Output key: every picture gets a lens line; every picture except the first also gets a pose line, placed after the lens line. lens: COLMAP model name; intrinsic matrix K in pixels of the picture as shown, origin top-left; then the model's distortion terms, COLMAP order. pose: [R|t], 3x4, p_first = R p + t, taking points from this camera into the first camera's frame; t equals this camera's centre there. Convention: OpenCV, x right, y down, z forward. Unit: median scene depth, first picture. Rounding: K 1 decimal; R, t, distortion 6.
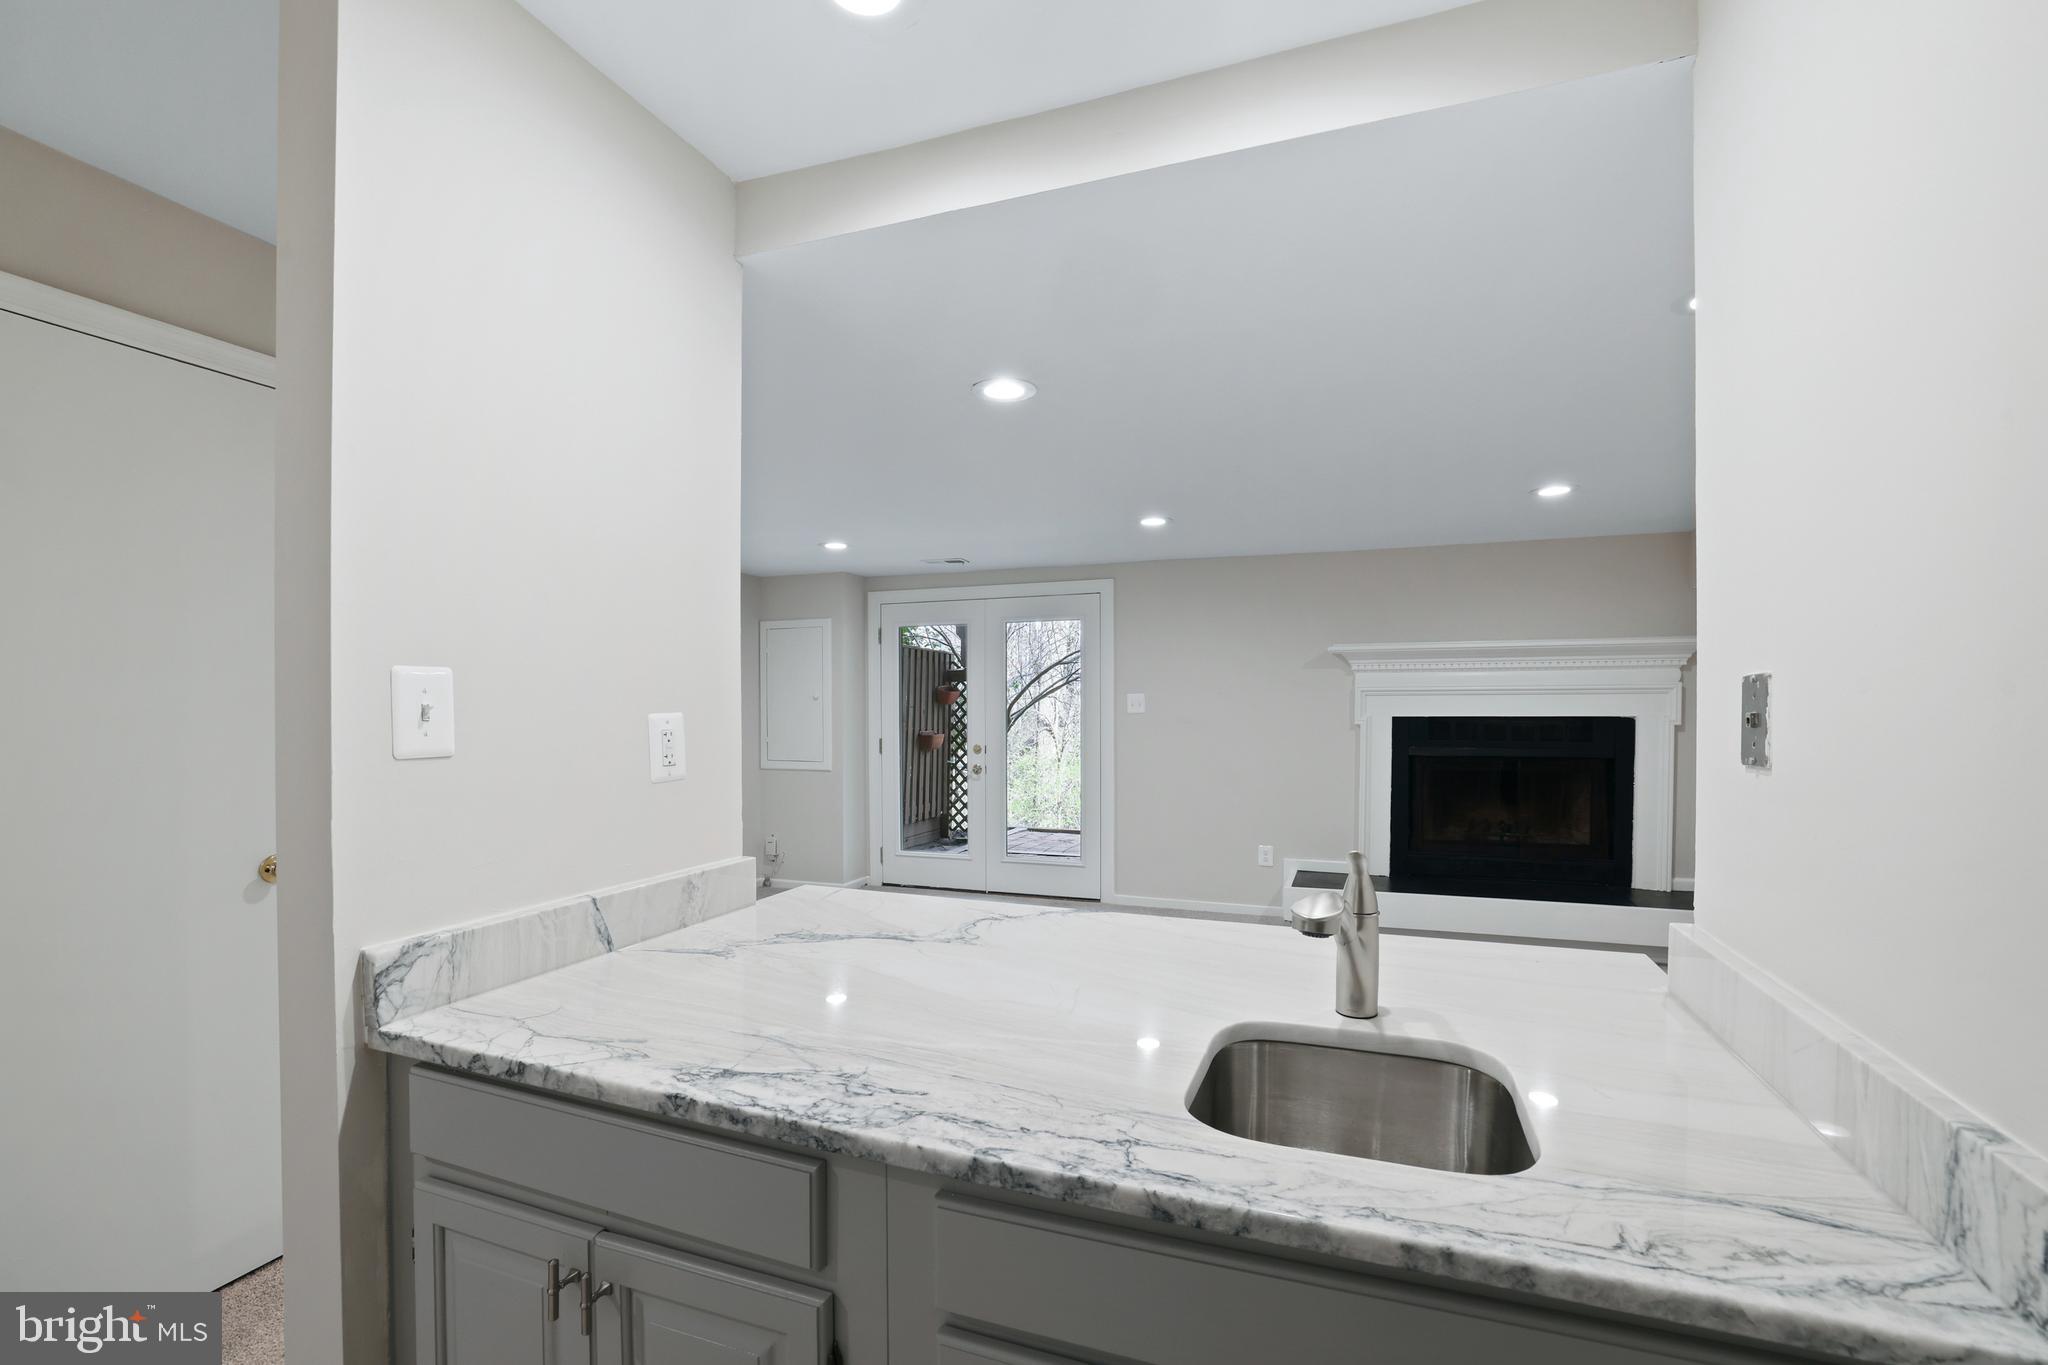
lens RADIAL K [[885.3, 0, 1019.6], [0, 885.3, 720.1], [0, 0, 1]] dist [-0.029655, 0.005388]
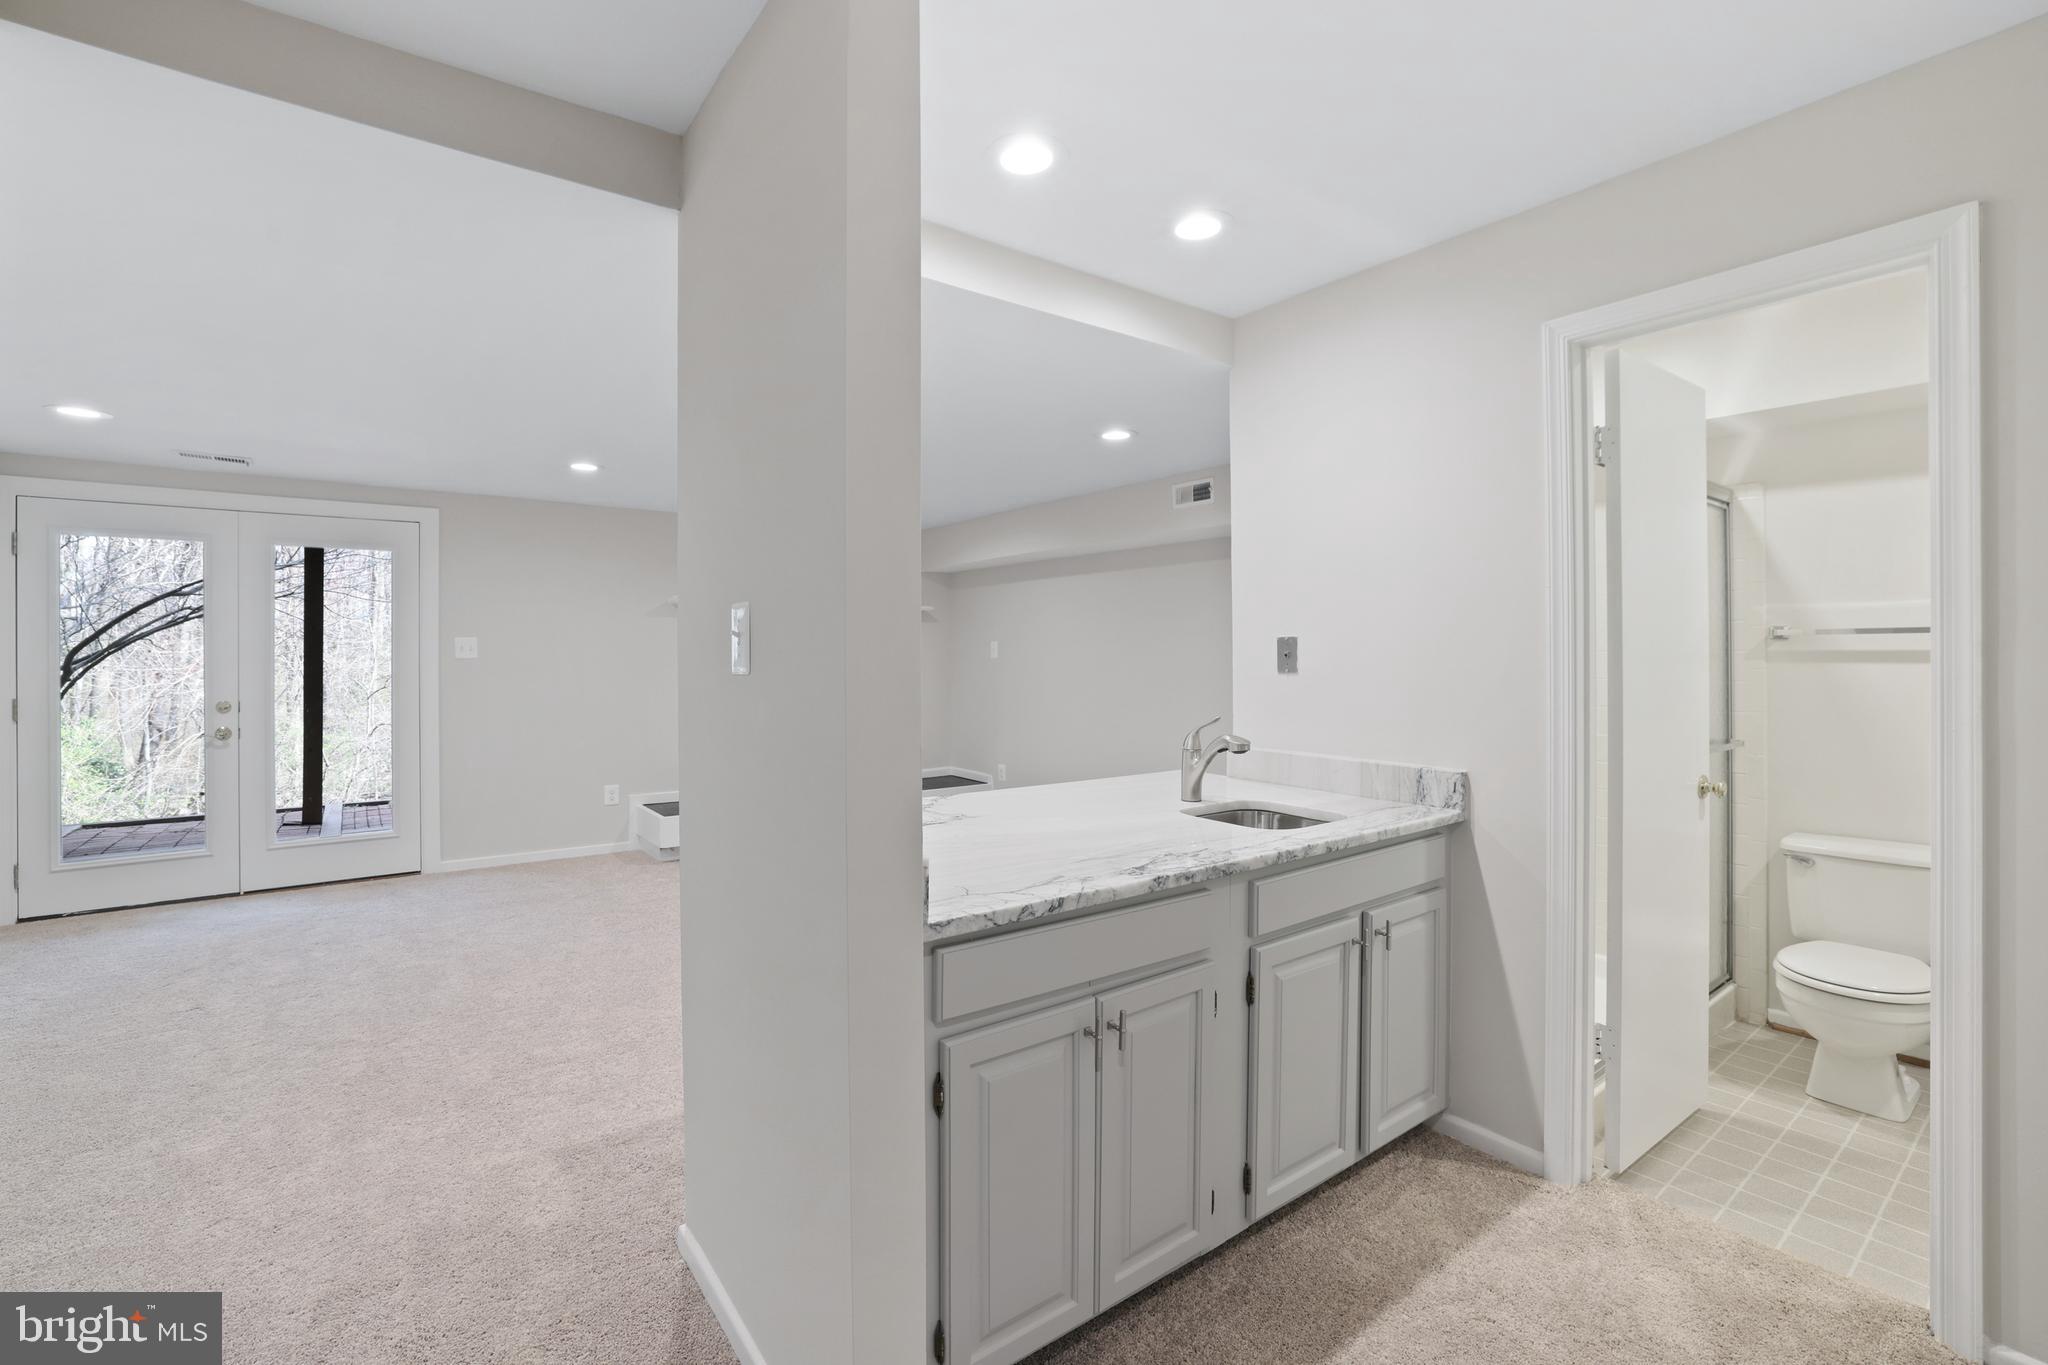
lens RADIAL K [[885.3, 0, 983.9], [0, 885.3, 648.5], [0, 0, 1]] dist [-0.029655, 0.005388]
pose [[0.553081, 0.004576, 0.833115, -0.358742], [0.012841, 0.999819, -0.014017, 0.001320], [-0.833028, 0.018451, 0.552923, 0.059860]]
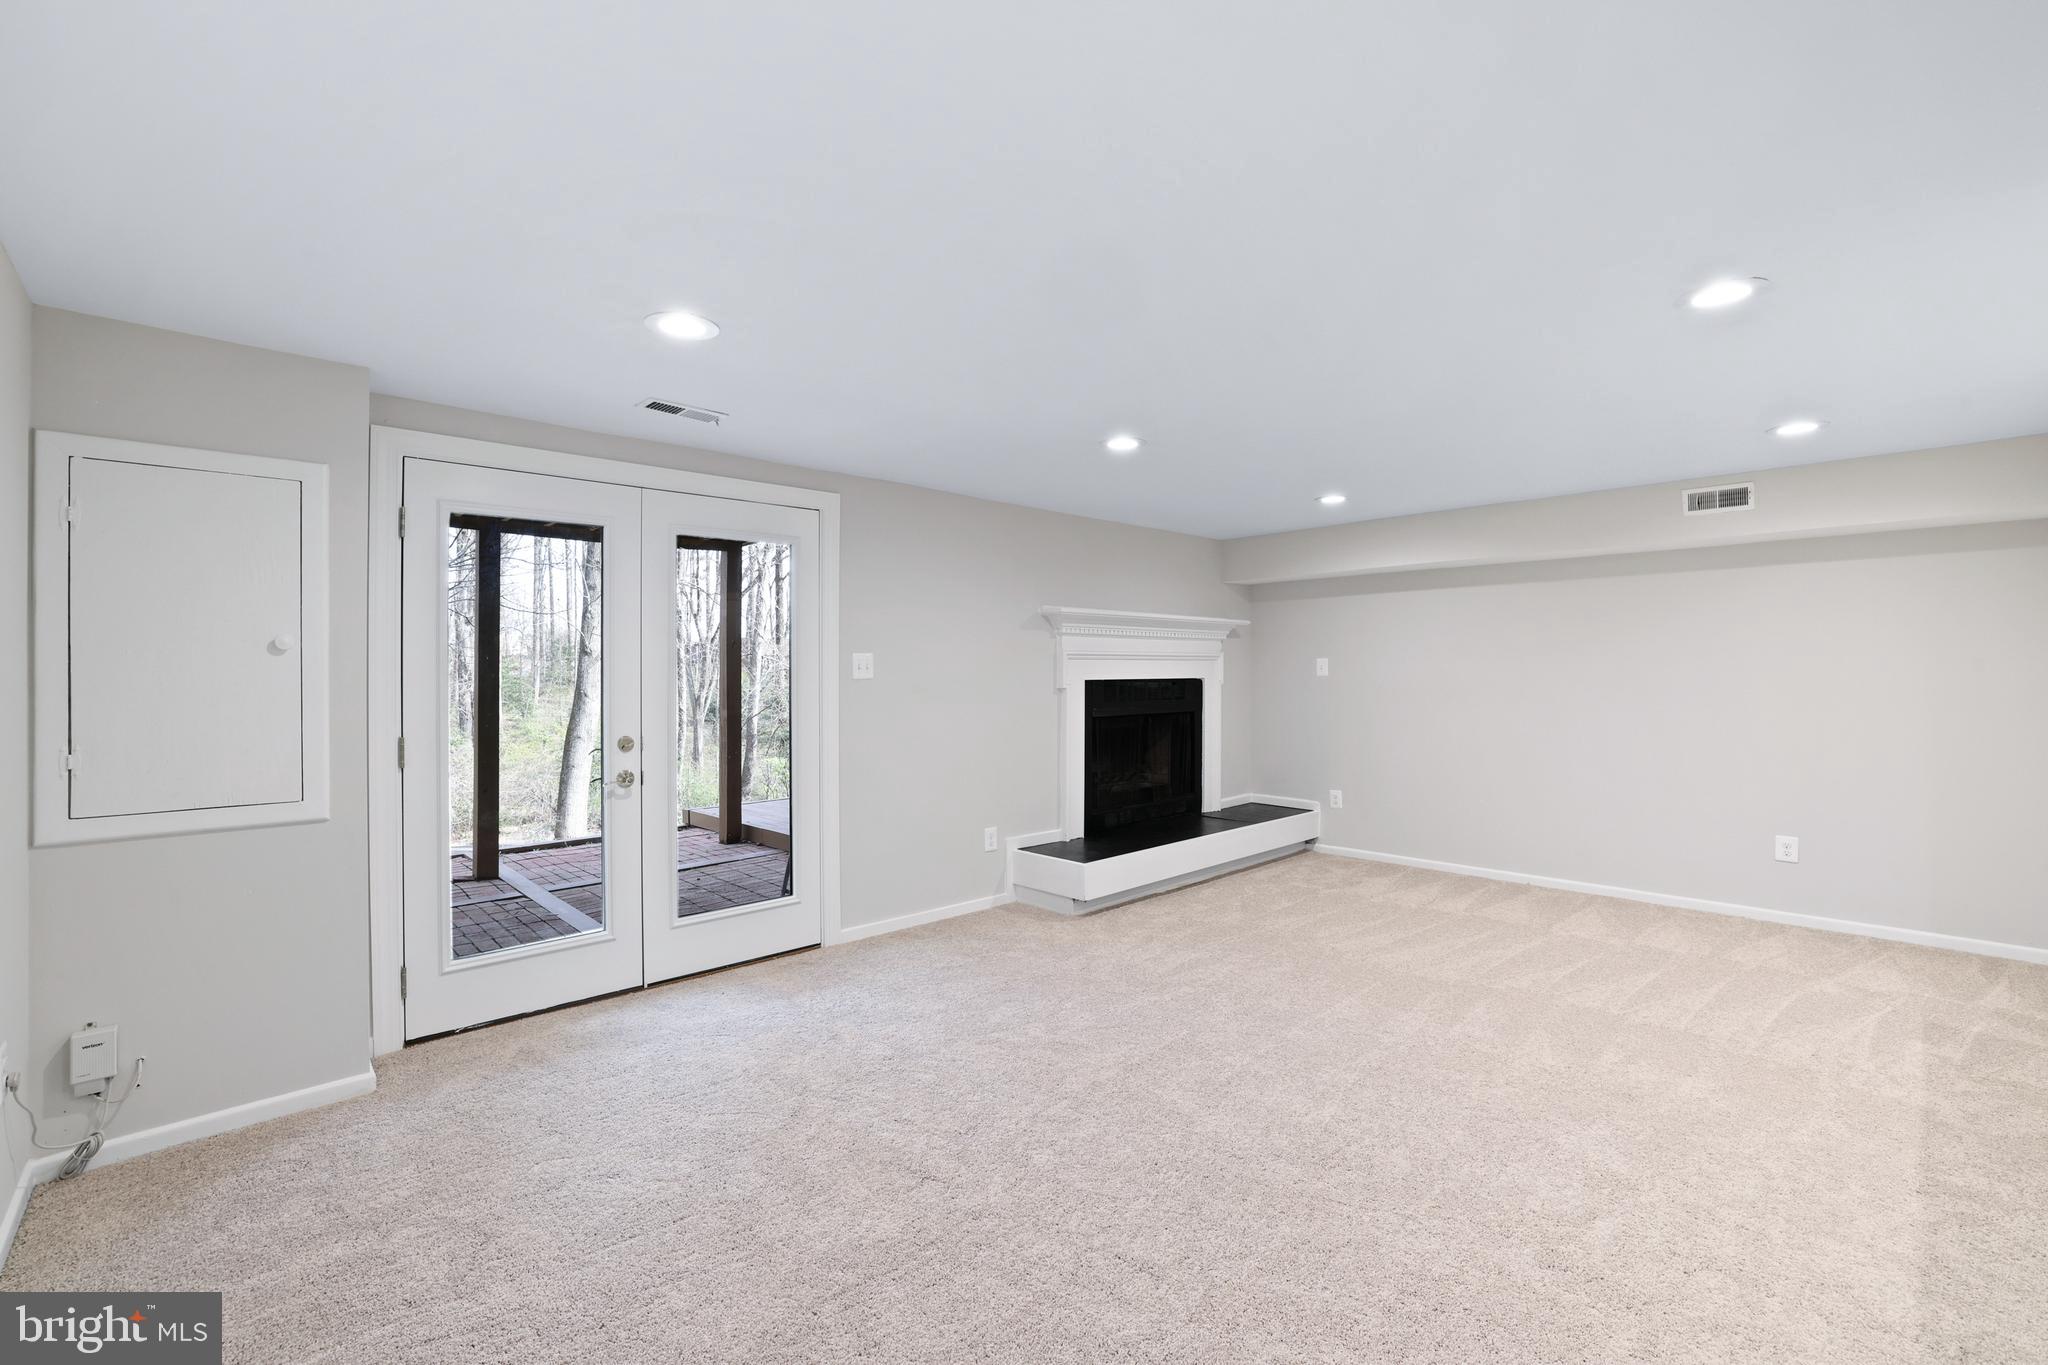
lens RADIAL K [[885.3, 0, 1011.4], [0, 885.3, 672.5], [0, 0, 1]] dist [-0.029655, 0.005388]
pose [[0.444093, -0.000738, 0.895981, -0.527211], [0.016966, 0.999827, -0.007586, -0.006257], [-0.895820, 0.018570, 0.444029, 0.611300]]
